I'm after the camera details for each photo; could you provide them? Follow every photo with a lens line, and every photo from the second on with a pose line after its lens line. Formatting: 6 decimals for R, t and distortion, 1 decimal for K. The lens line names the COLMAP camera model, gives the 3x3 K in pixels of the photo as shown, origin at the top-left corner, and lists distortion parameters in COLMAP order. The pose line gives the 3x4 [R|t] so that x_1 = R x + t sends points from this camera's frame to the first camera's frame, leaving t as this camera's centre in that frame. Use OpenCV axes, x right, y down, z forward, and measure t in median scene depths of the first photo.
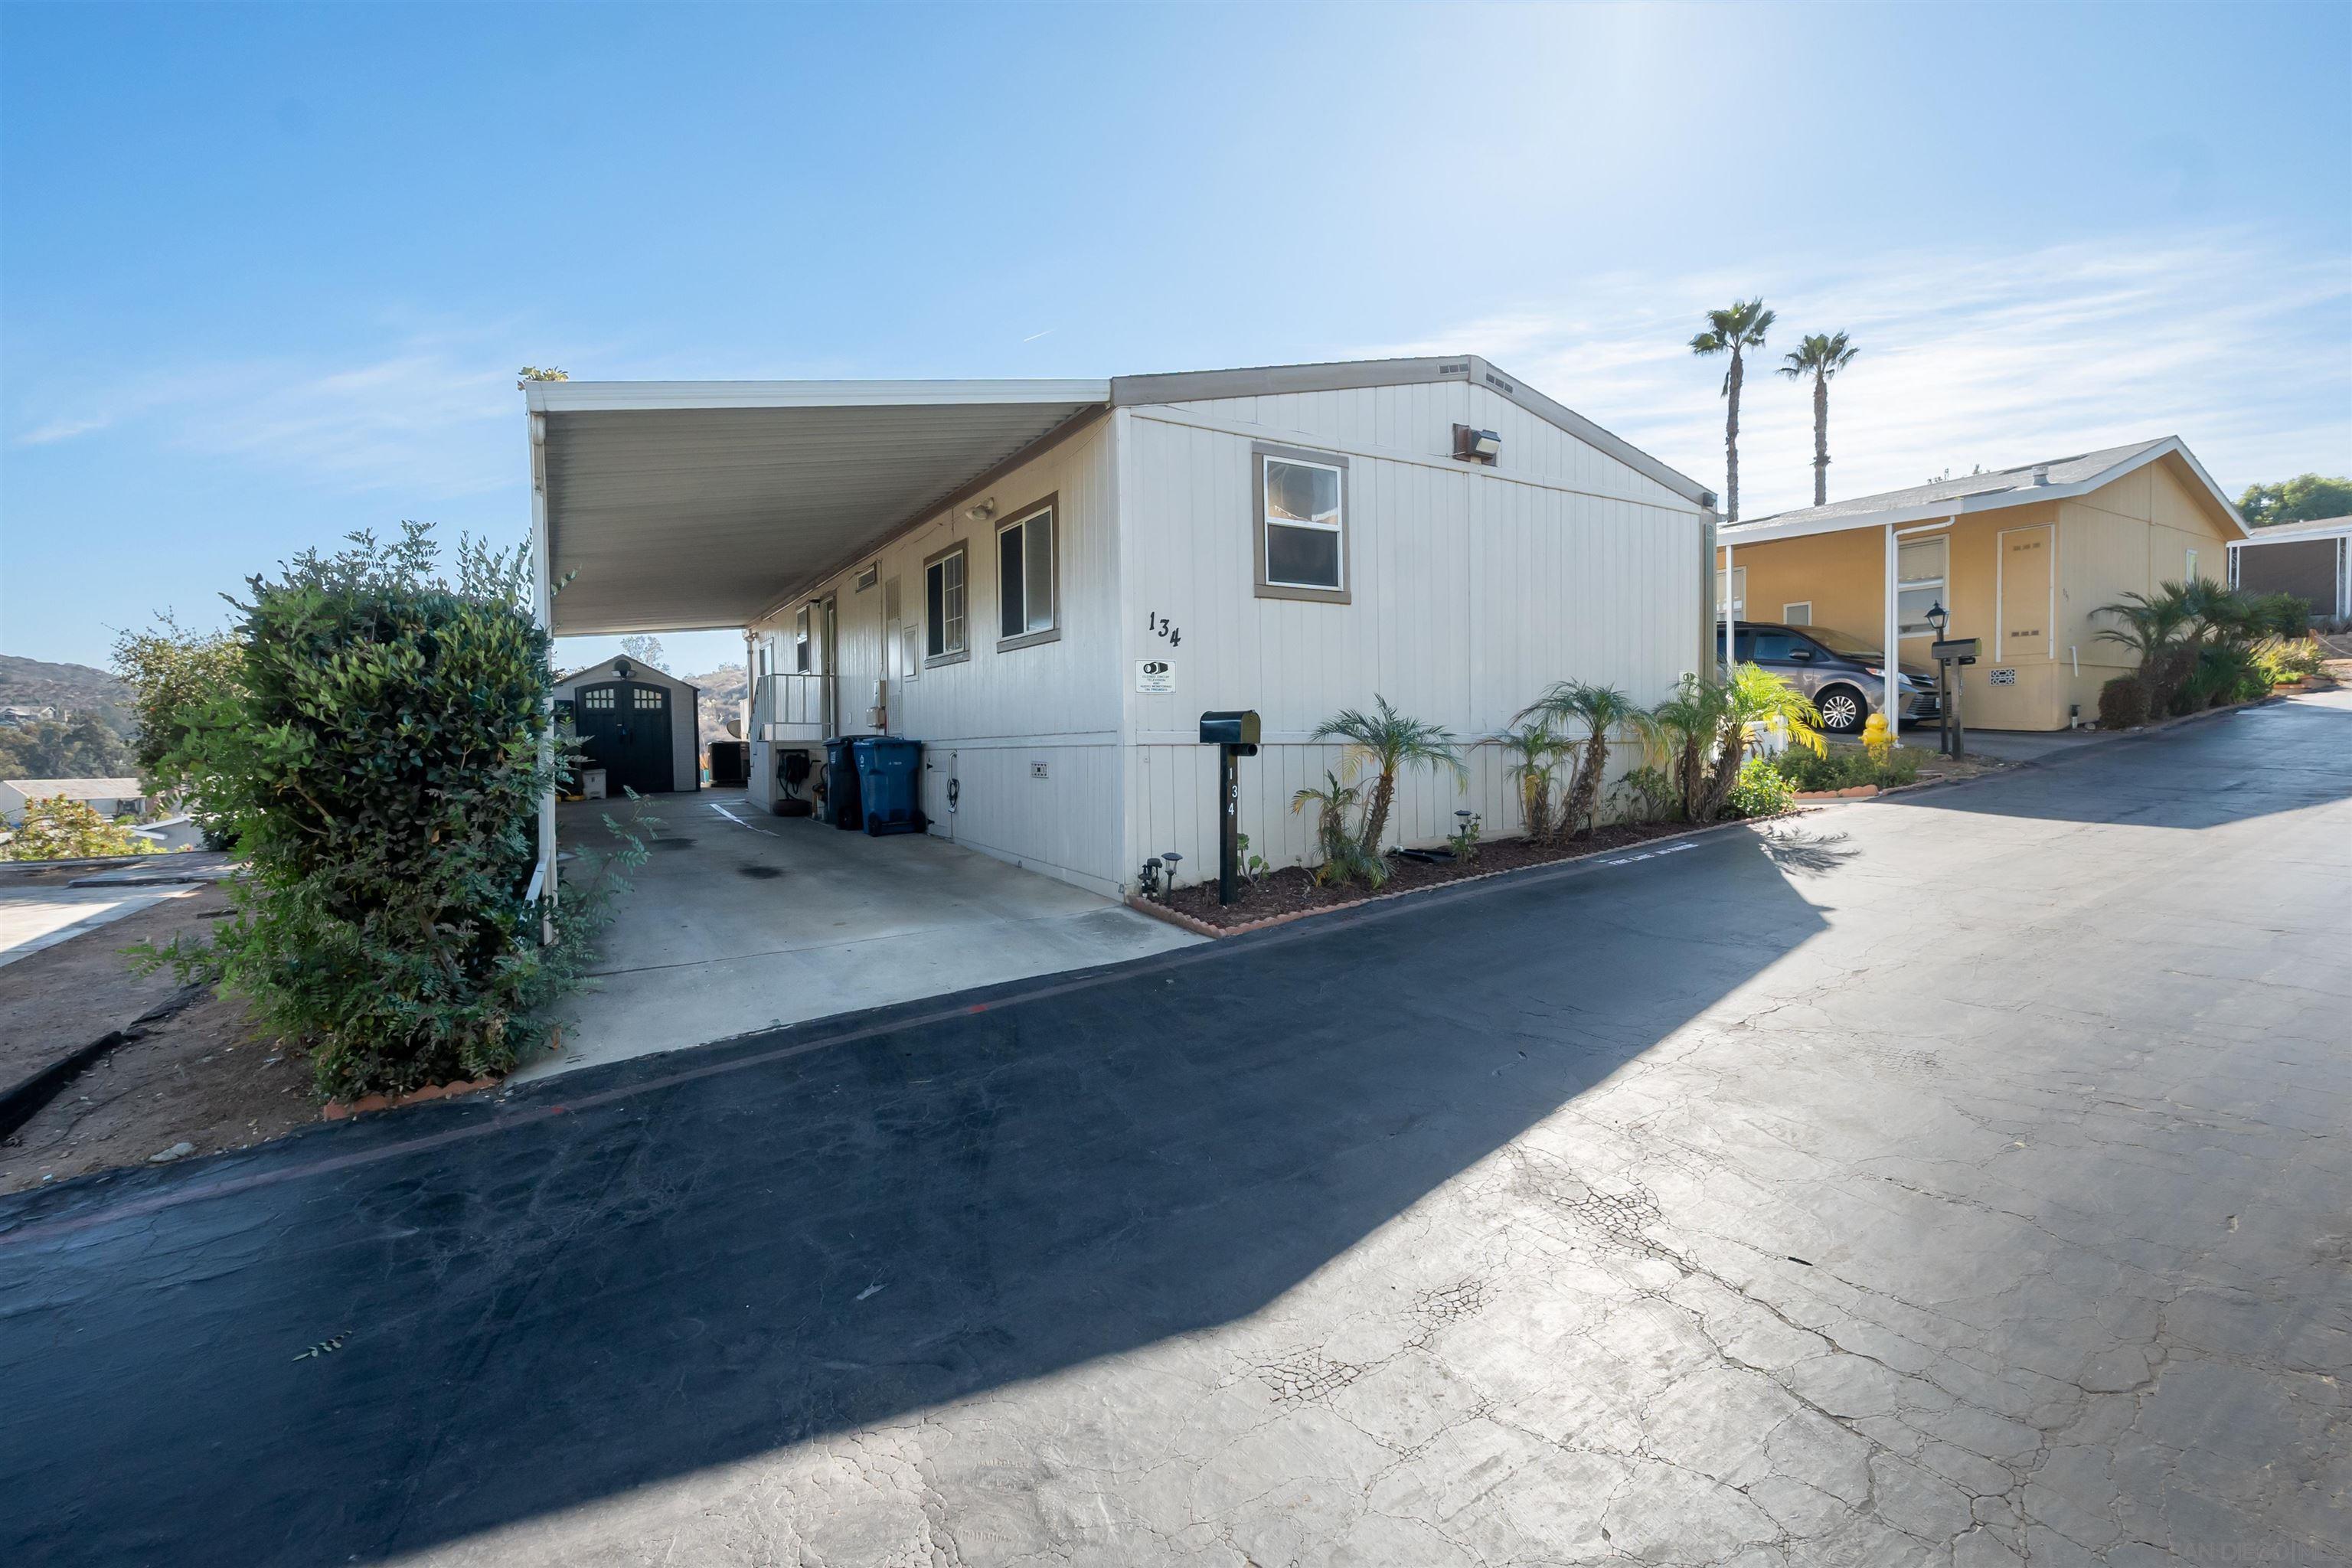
lens RADIAL K [[1069.6, 0, 1183.6], [0, 1069.6, 777.0], [0, 0, 1]] dist [-0.011192, 0.001585]
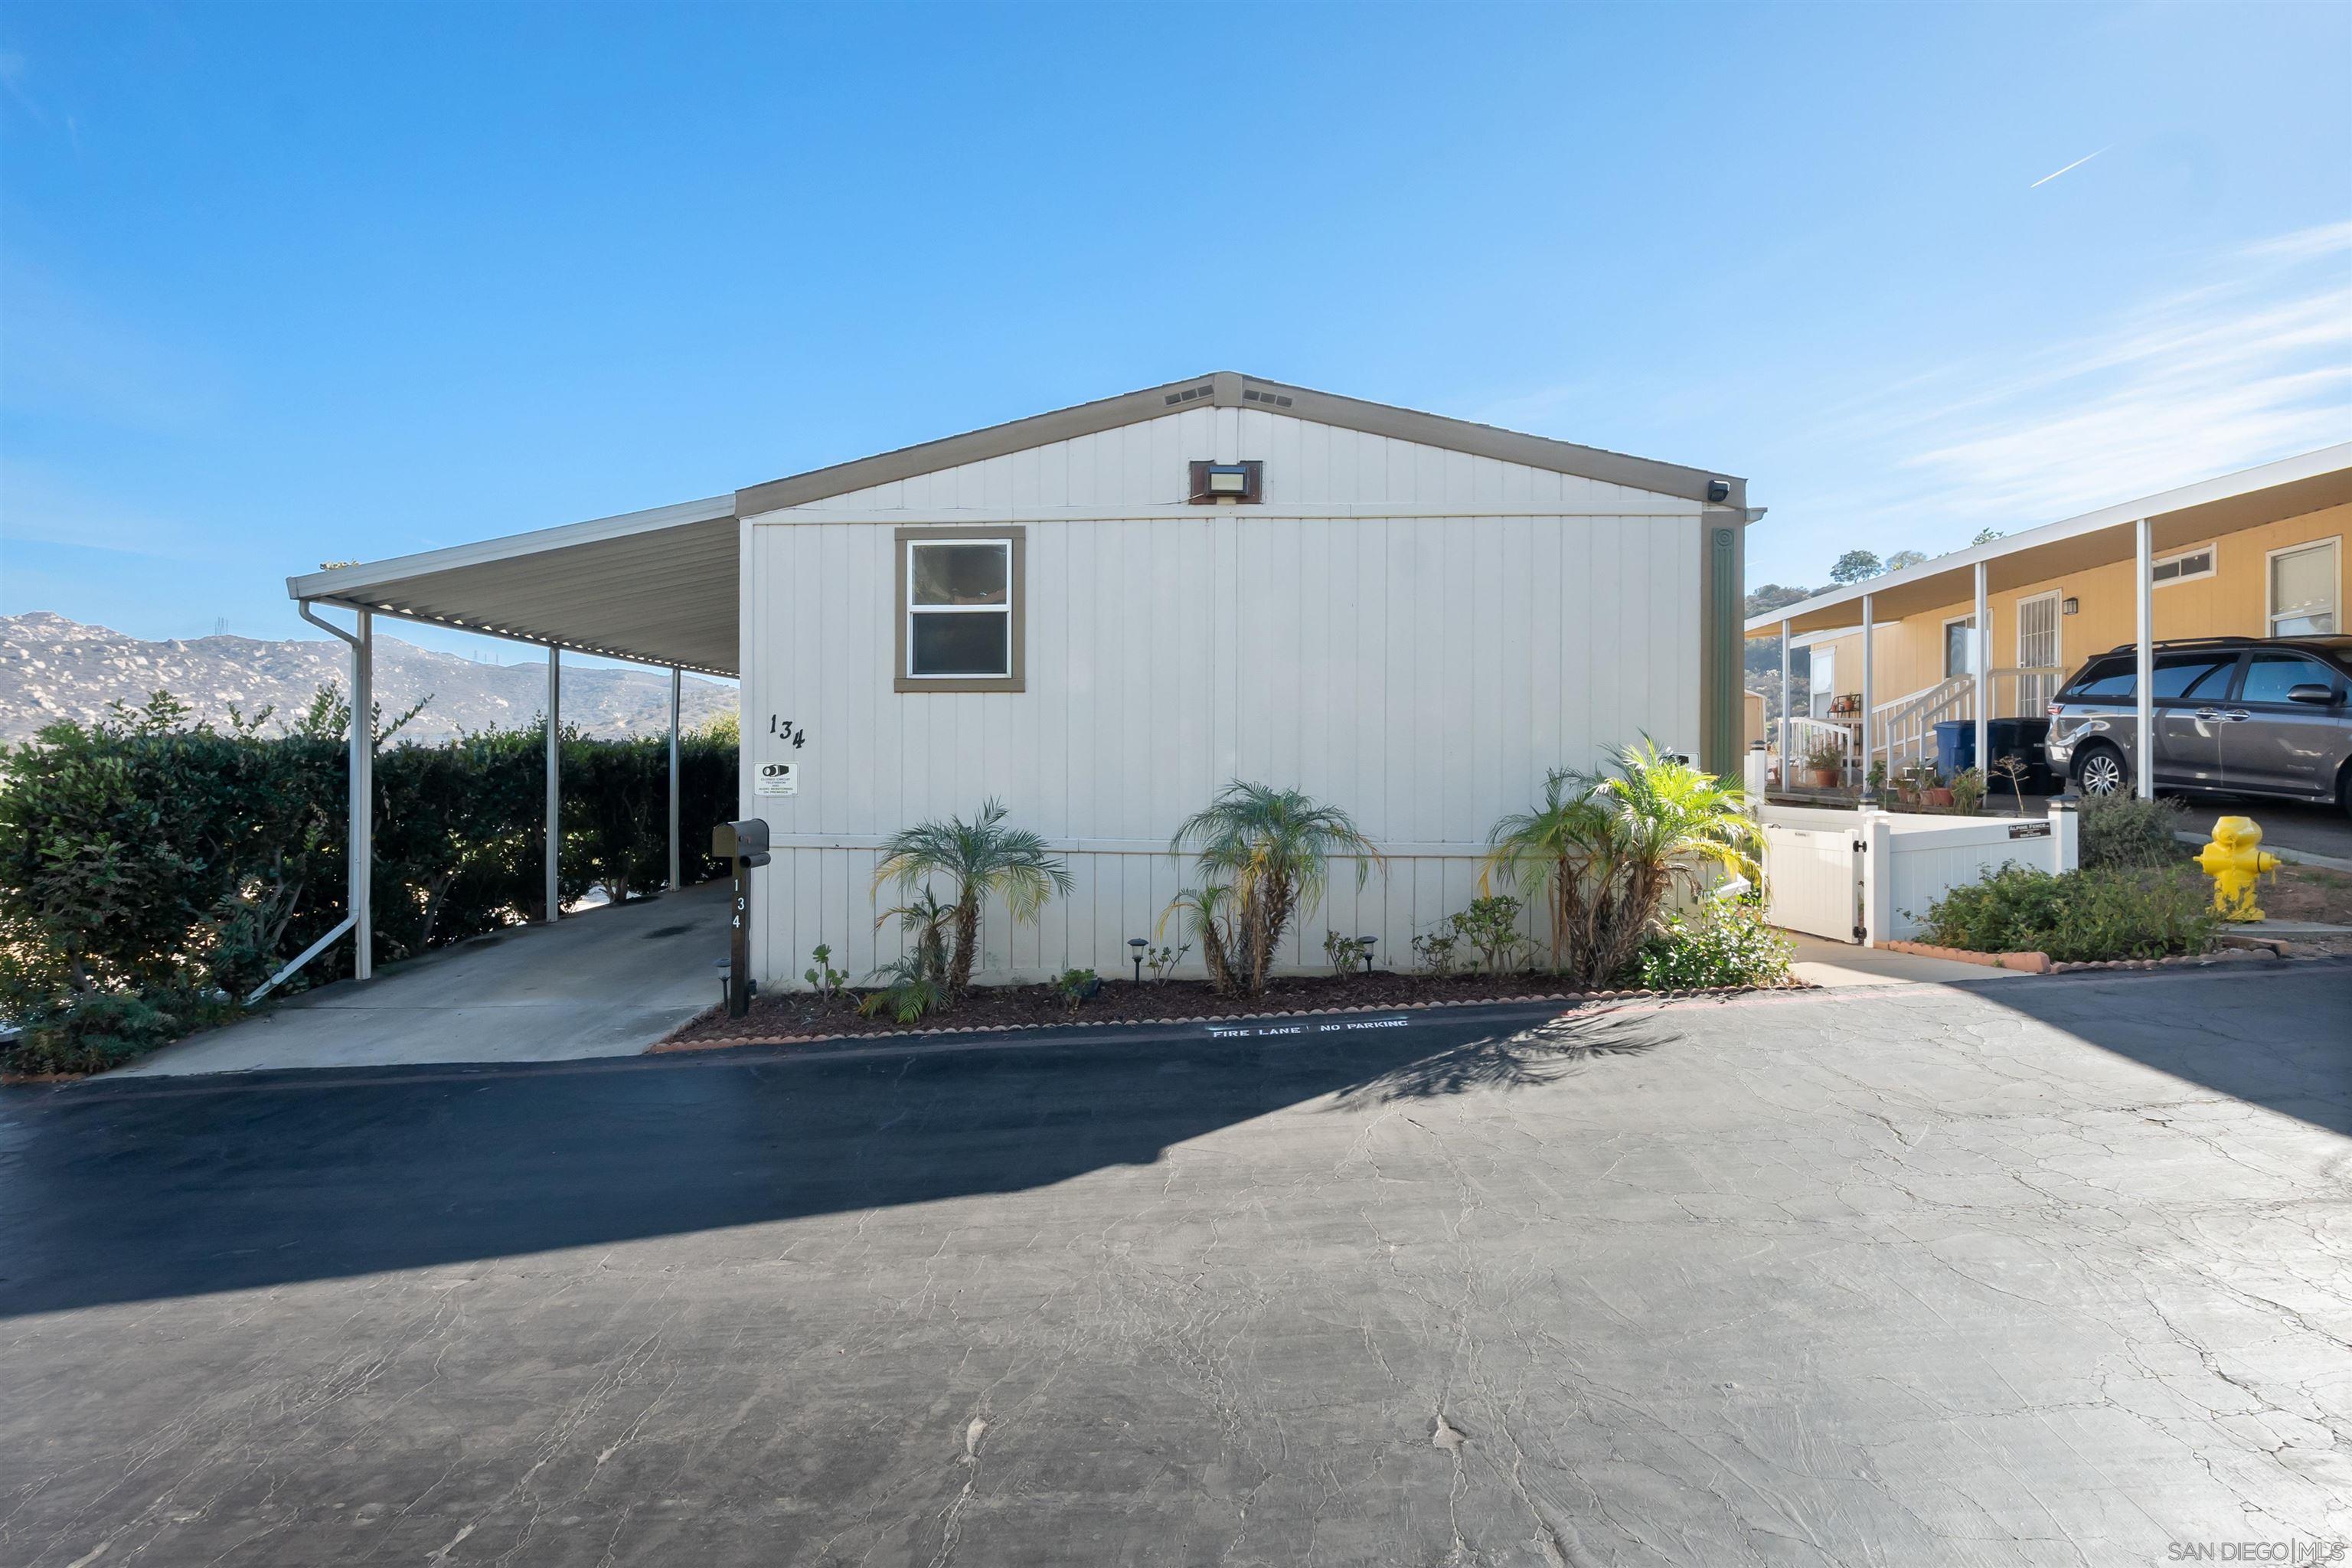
lens RADIAL K [[1104.3, 0, 1185.2], [0, 1104.3, 783.0], [0, 0, 1]] dist [-0.011808, 0.000311]
pose [[0.814845, 0.016707, -0.579438, 0.692588], [-0.031484, 0.999385, -0.015458, -0.067390], [0.578823, 0.030839, 0.814870, 0.296716]]
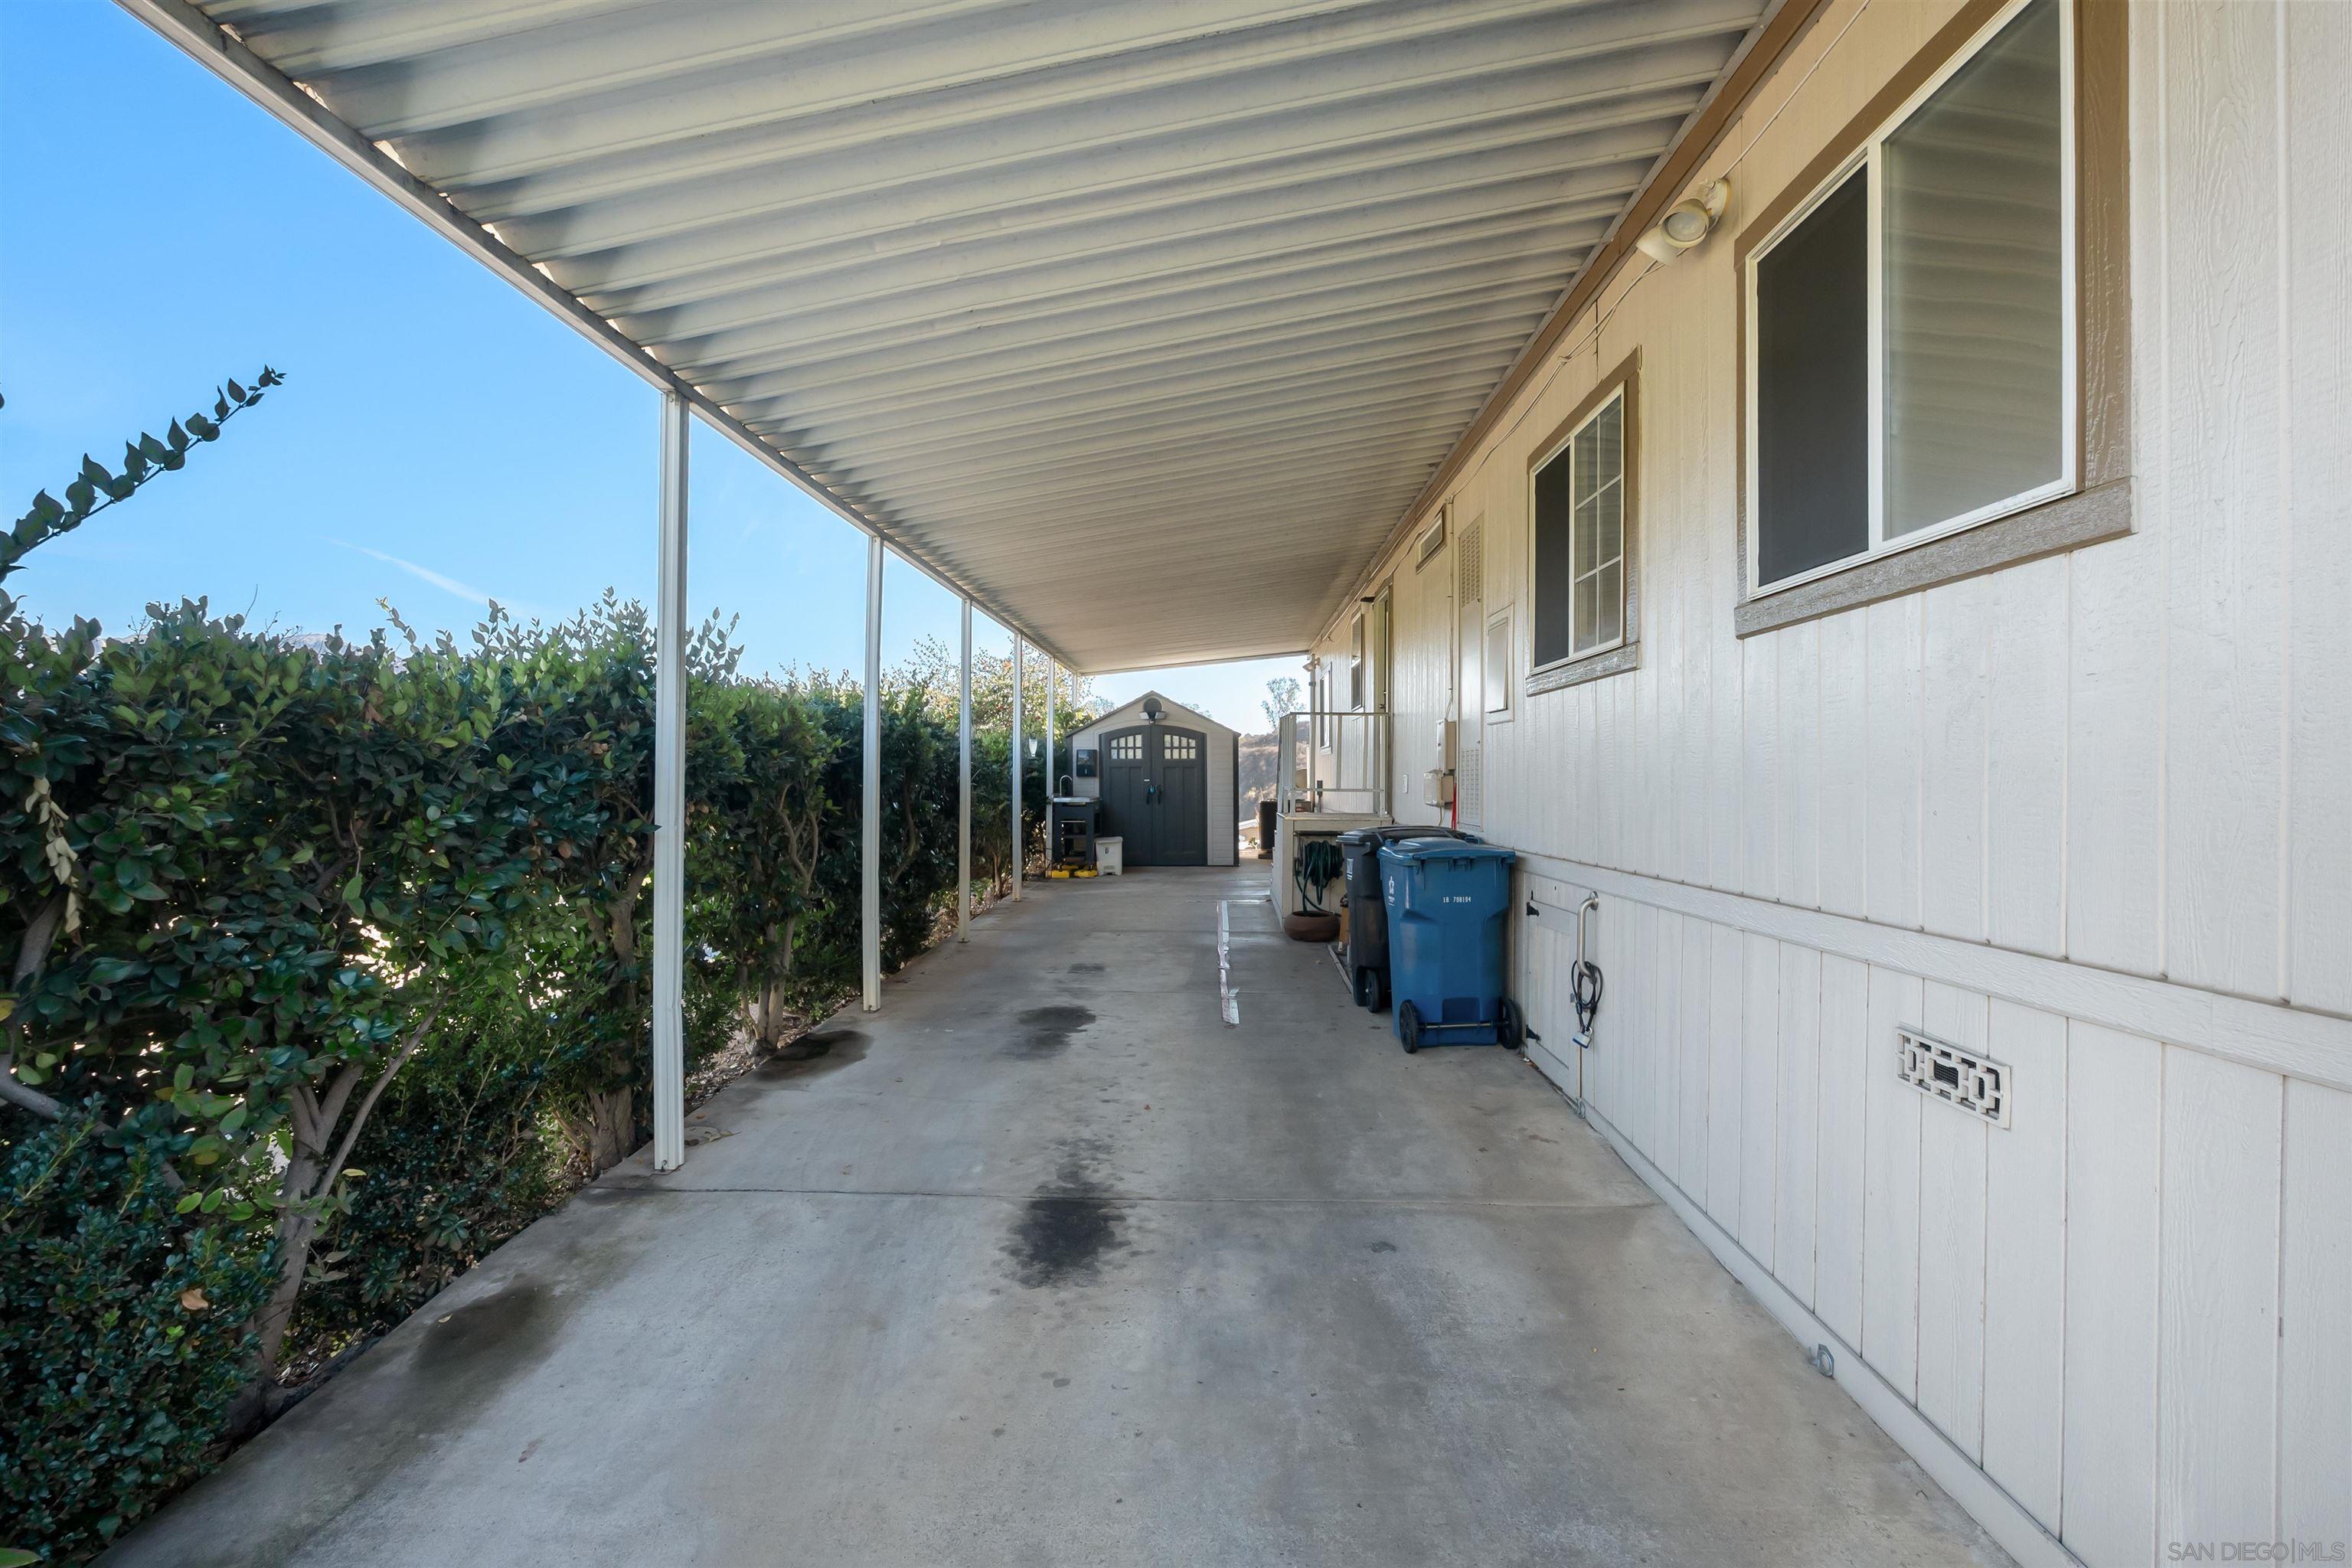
lens RADIAL K [[1069.6, 0, 1183.6], [0, 1069.6, 777.0], [0, 0, 1]] dist [-0.011192, 0.001585]
pose [[0.843090, 0.009906, -0.537681, -0.137531], [-0.027128, 0.999341, -0.024126, -0.059038], [0.537087, 0.034927, 0.842803, 0.618508]]
